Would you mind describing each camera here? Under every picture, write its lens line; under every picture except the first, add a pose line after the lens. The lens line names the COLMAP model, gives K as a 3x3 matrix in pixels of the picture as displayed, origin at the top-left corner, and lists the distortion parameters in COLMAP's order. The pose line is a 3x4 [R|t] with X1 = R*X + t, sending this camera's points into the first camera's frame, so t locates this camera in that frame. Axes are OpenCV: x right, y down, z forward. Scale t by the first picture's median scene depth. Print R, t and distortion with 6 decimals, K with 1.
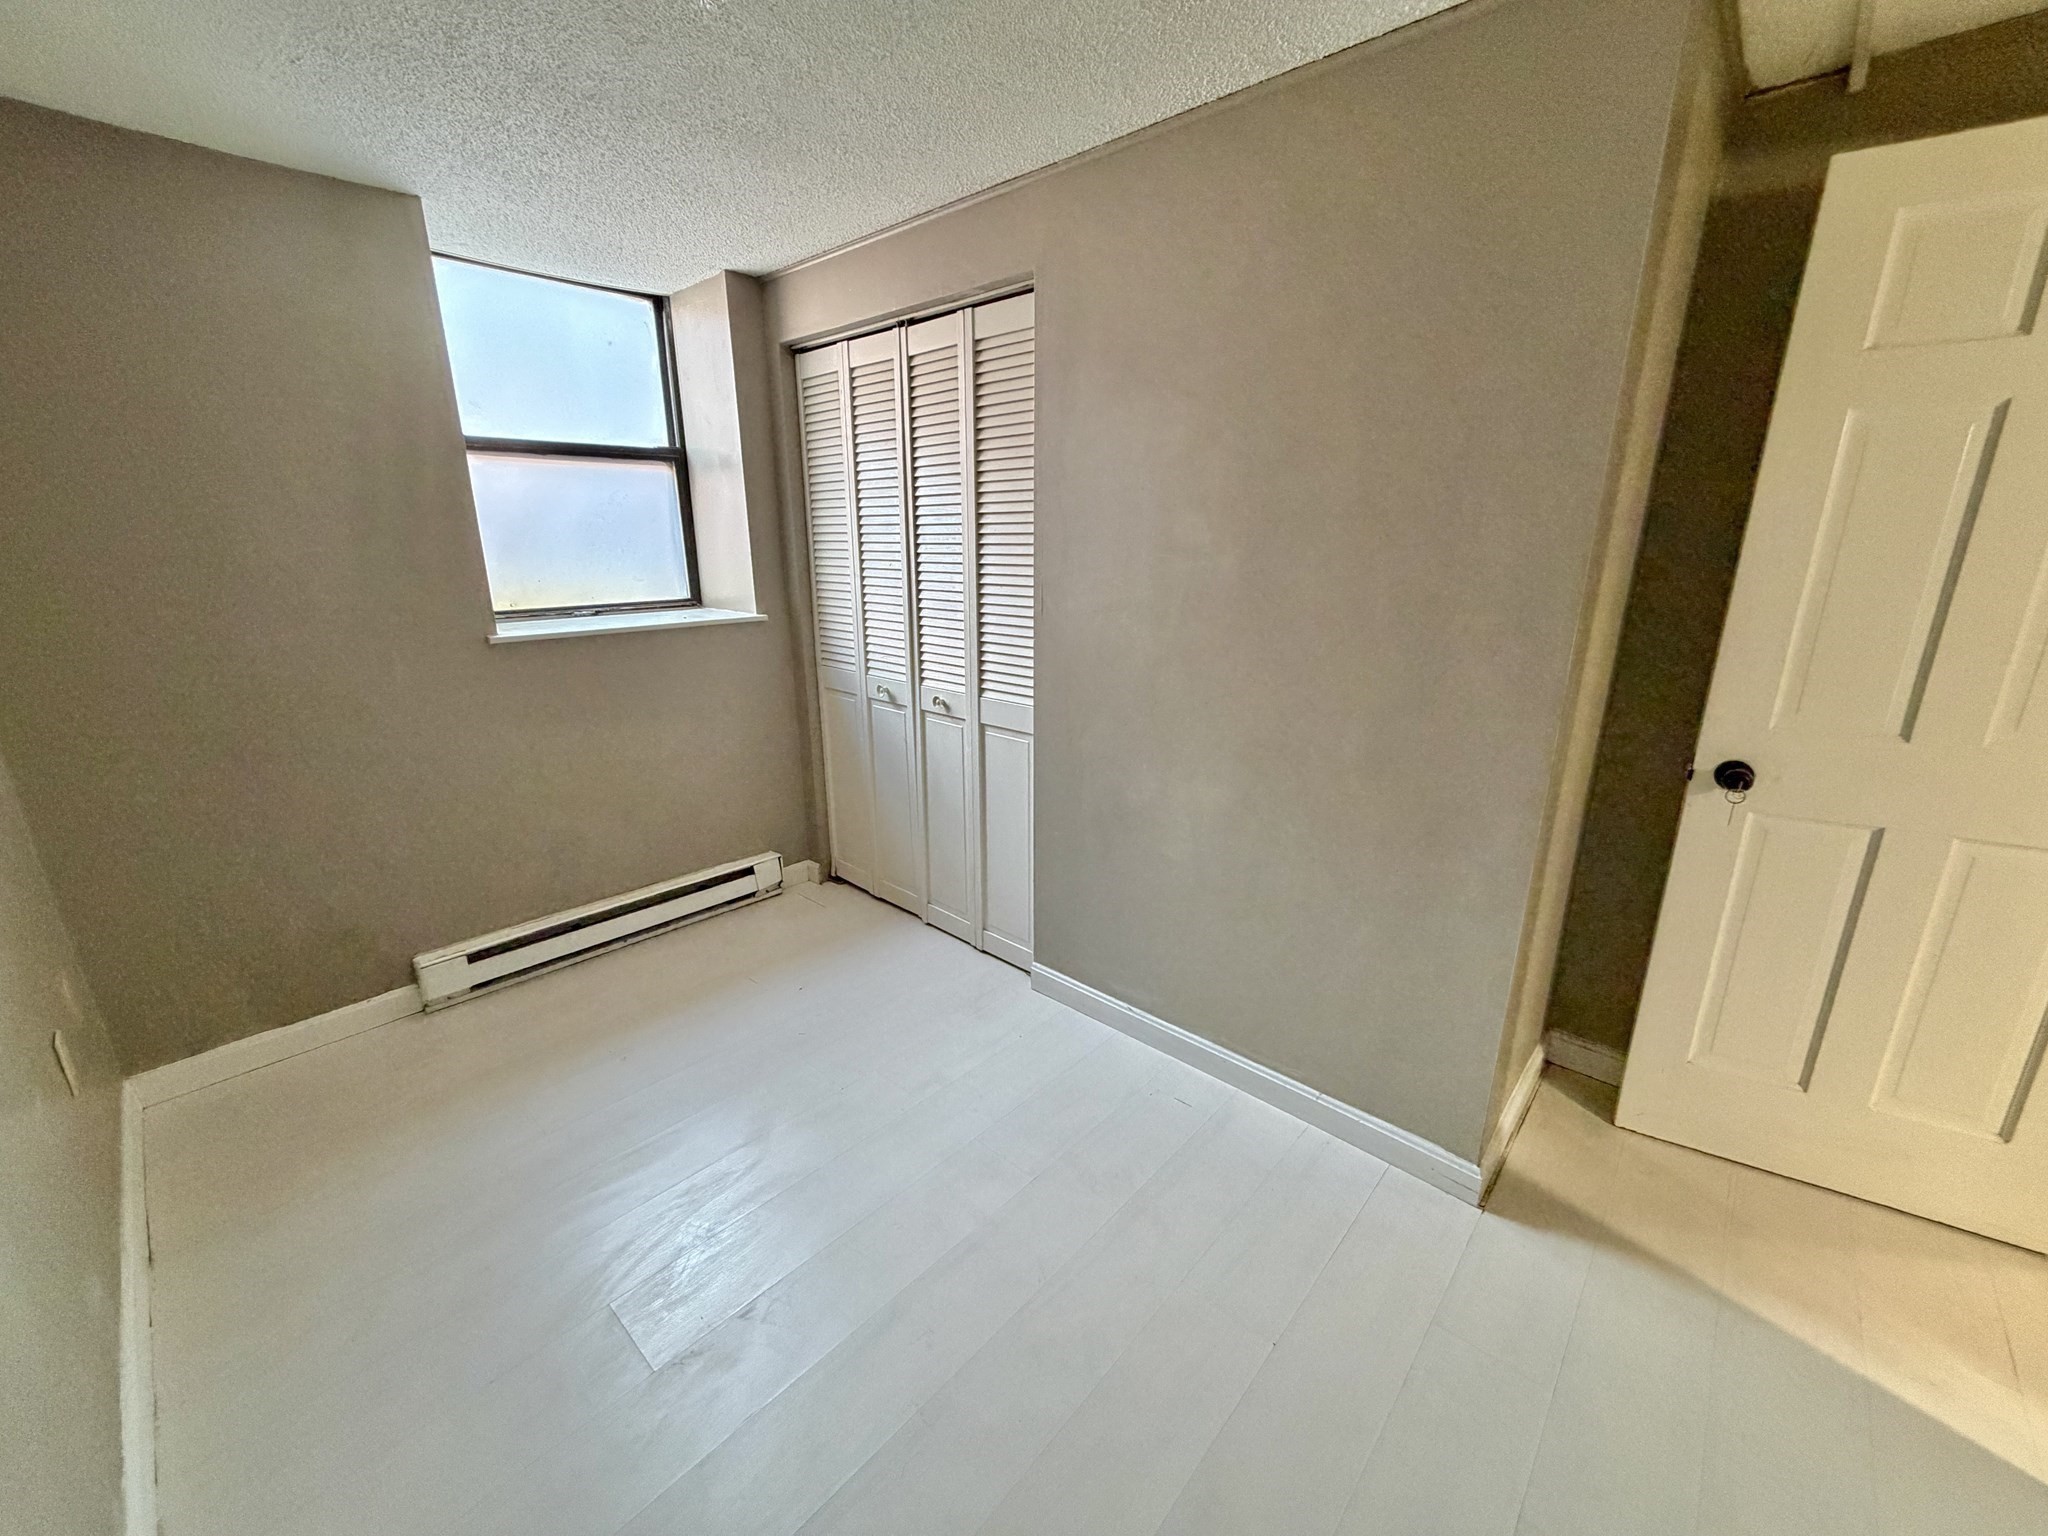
lens RADIAL K [[813.0, 0, 1024.0], [0, 813.0, 768.0], [0, 0, 1]] dist [0.001373, -0.000343]
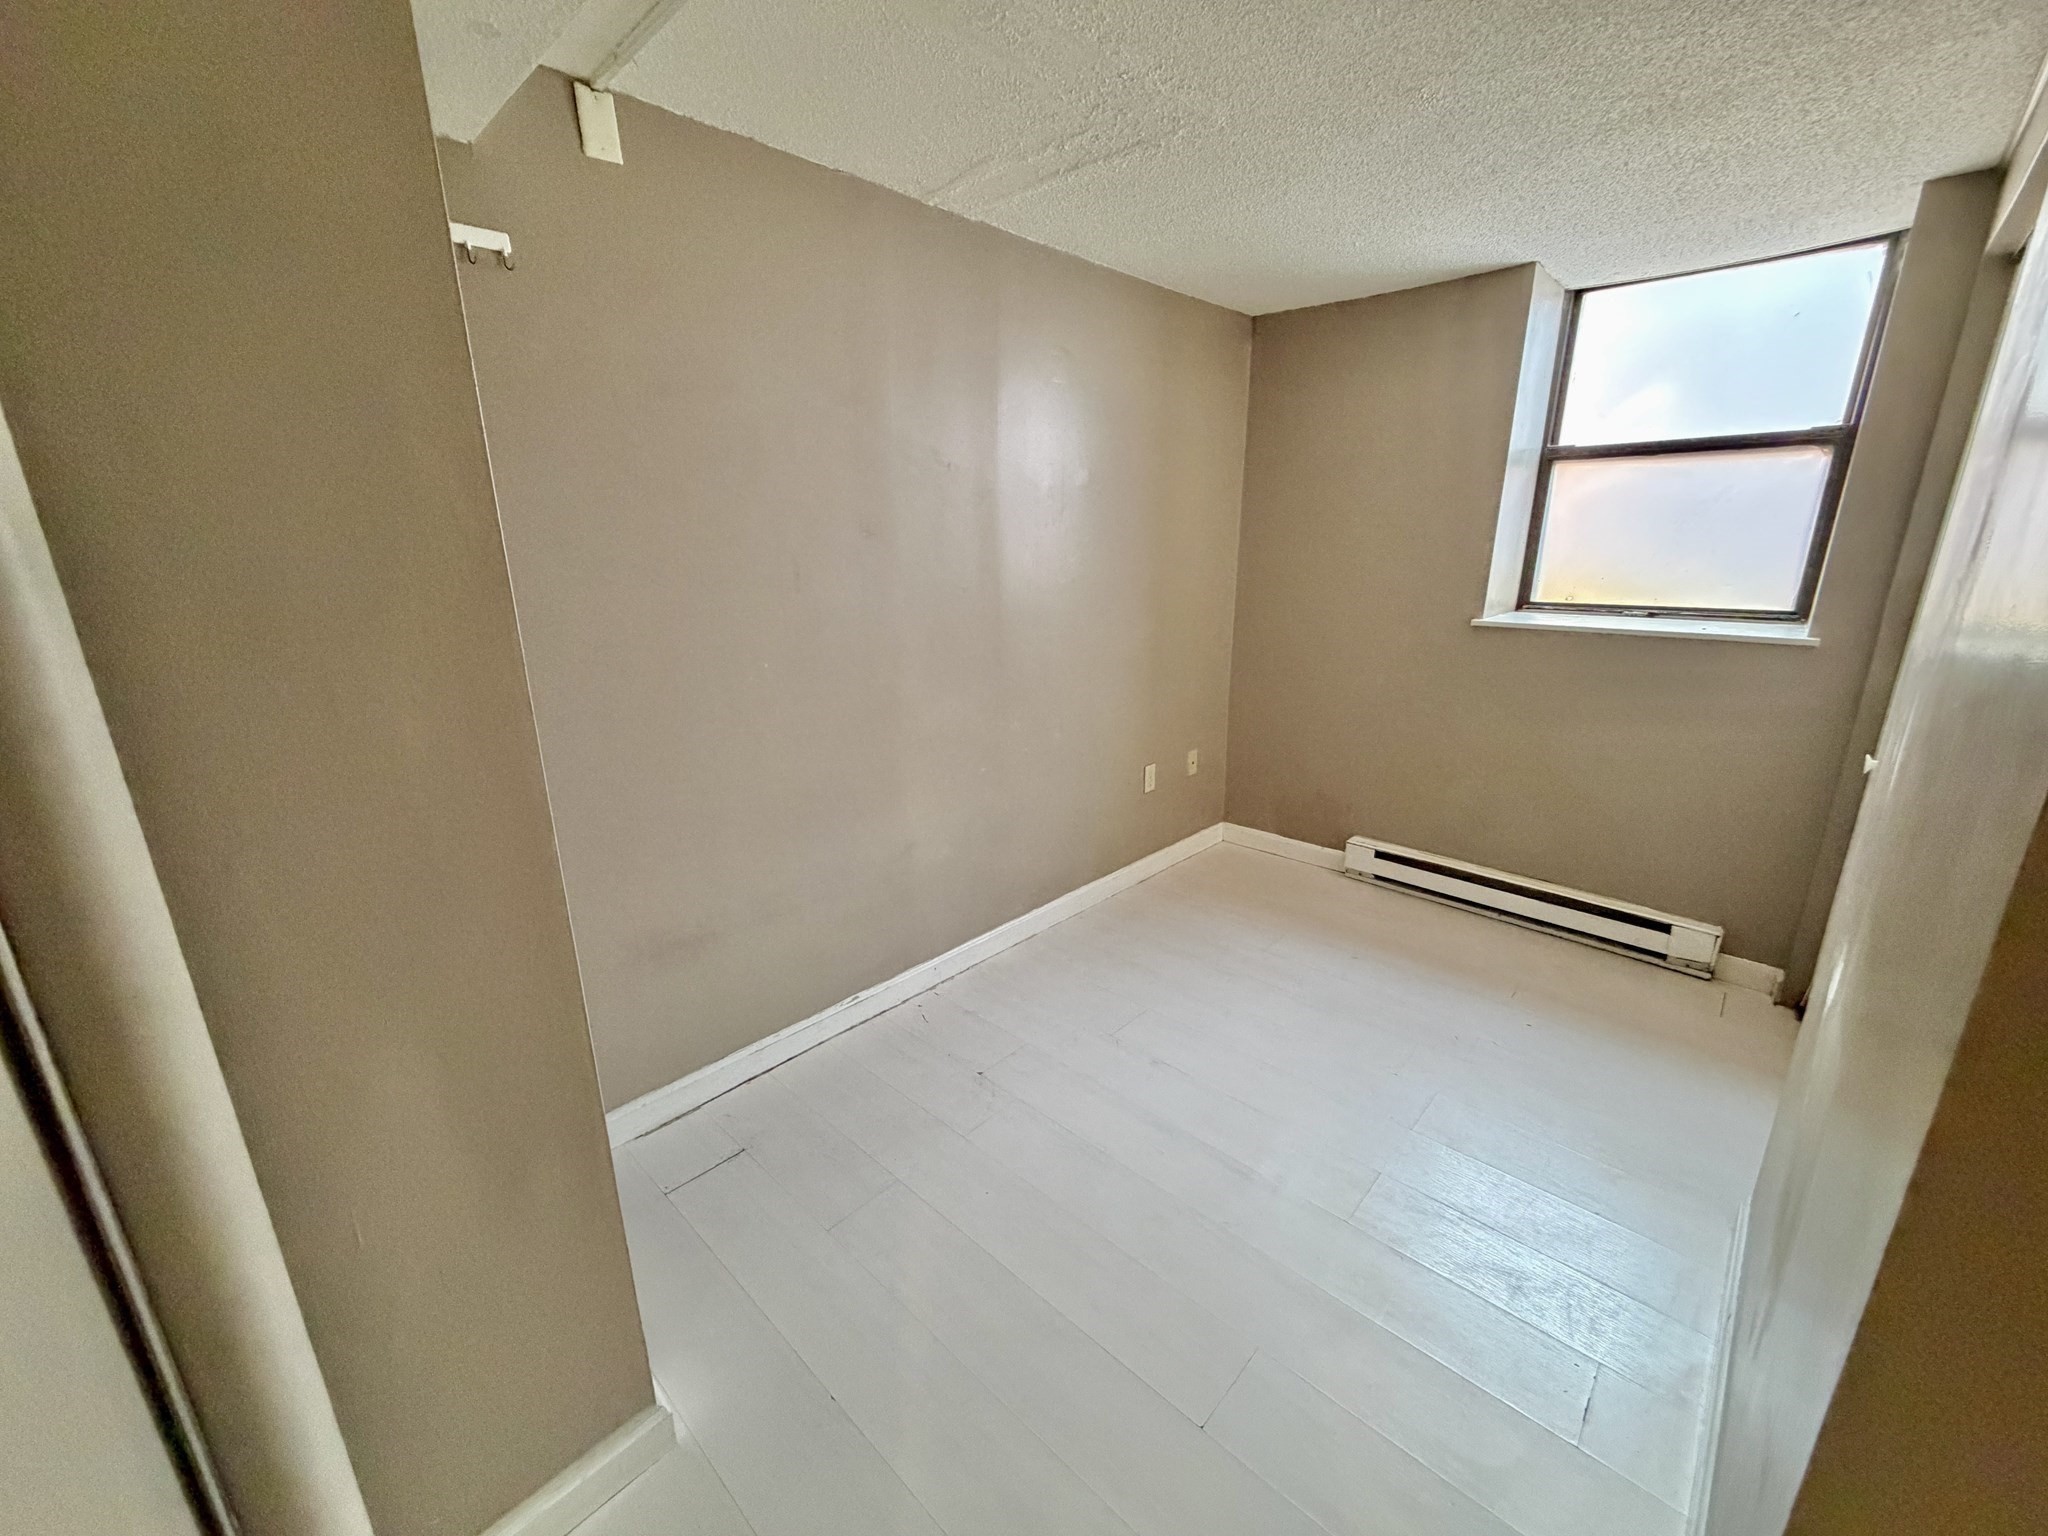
lens RADIAL K [[813.0, 0, 1024.0], [0, 813.0, 768.0], [0, 0, 1]] dist [0.001373, -0.000343]
pose [[-0.008341, 0.278368, -0.960438, 0.499352], [-0.268221, 0.924652, 0.270325, -0.089411], [0.963321, 0.259864, 0.066952, 0.279482]]
